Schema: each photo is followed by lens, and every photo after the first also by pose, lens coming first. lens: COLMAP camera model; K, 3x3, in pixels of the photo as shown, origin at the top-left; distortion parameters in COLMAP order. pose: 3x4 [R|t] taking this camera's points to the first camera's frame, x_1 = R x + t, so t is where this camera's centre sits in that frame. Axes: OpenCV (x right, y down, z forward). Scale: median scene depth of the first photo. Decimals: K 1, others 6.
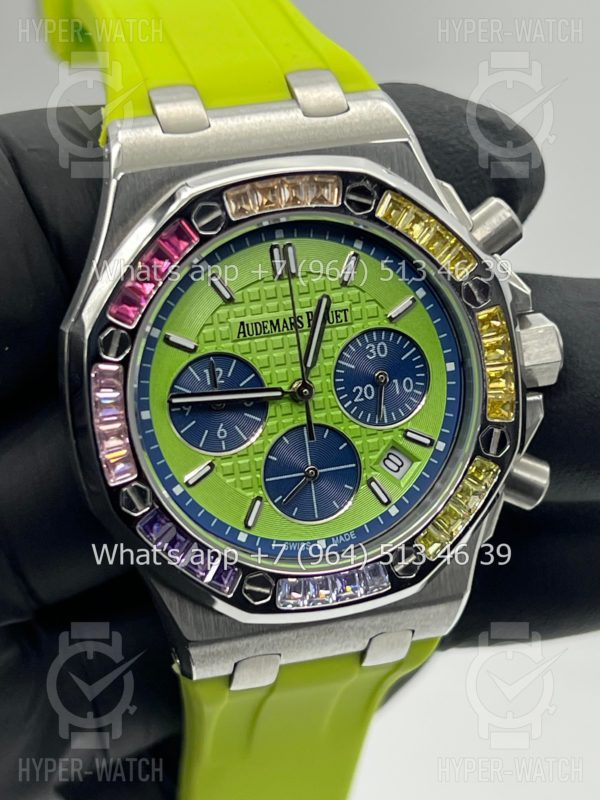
lens RADIAL K [[1901.9, 0, 300.0], [0, 1901.9, 400.0], [0, 0, 1]] dist [0.194715, -0.209054]
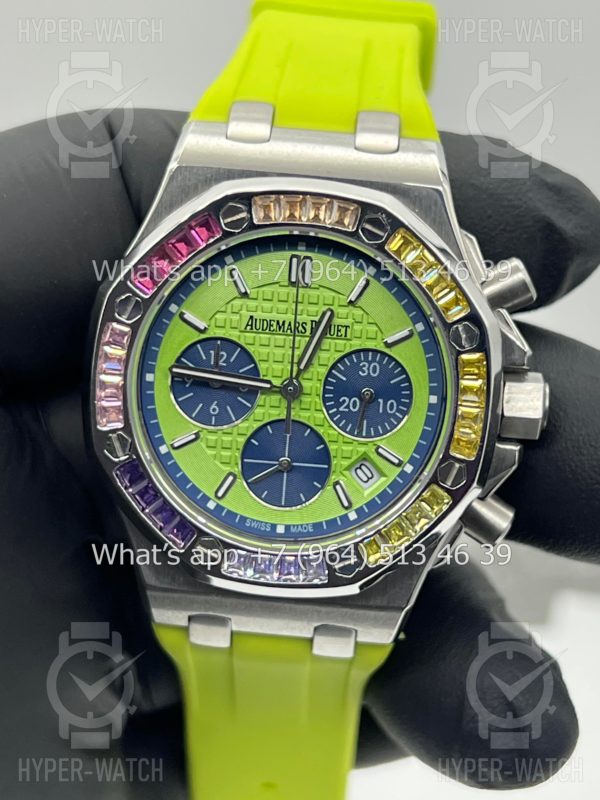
lens RADIAL K [[1901.9, 0, 300.0], [0, 1901.9, 400.0], [0, 0, 1]] dist [0.194715, -0.209054]
pose [[0.947751, 0.223655, -0.227481, 0.259210], [-0.230264, 0.973125, -0.002585, 0.003282], [0.220789, 0.054831, 0.973779, -0.077156]]
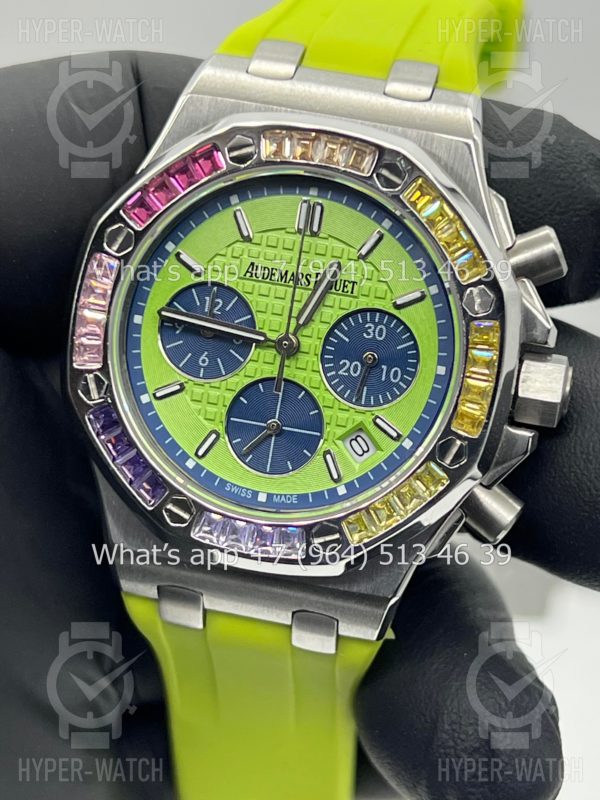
lens RADIAL K [[1901.9, 0, 300.0], [0, 1901.9, 400.0], [0, 0, 1]] dist [0.194715, -0.209054]
pose [[0.899361, 0.295085, -0.322607, 0.343214], [-0.323862, 0.945334, -0.038170, 0.059726], [0.293708, 0.138809, 0.945763, 0.045484]]
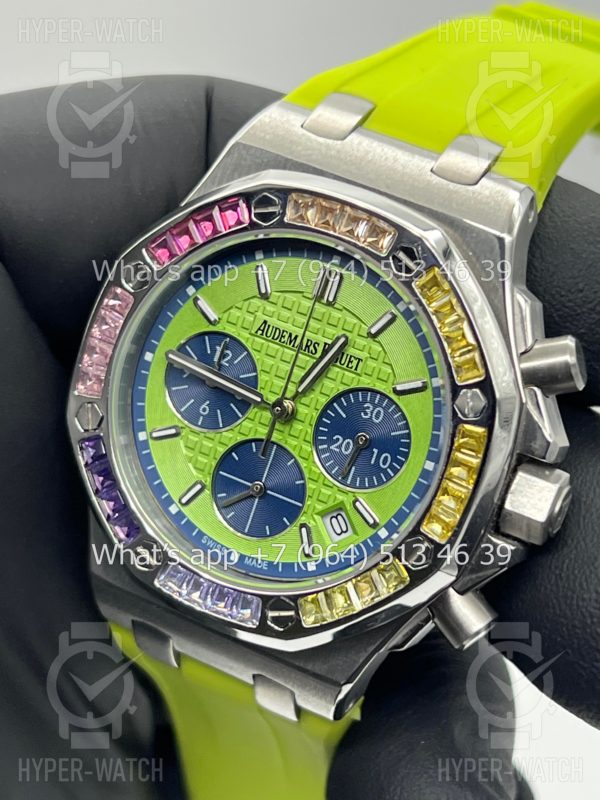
lens RADIAL K [[1901.9, 0, 300.0], [0, 1901.9, 400.0], [0, 0, 1]] dist [0.194715, -0.209054]
pose [[0.747261, 0.459102, -0.480444, 0.483300], [-0.479816, 0.872956, 0.087893, -0.100883], [0.459758, 0.164845, 0.872610, 0.133855]]
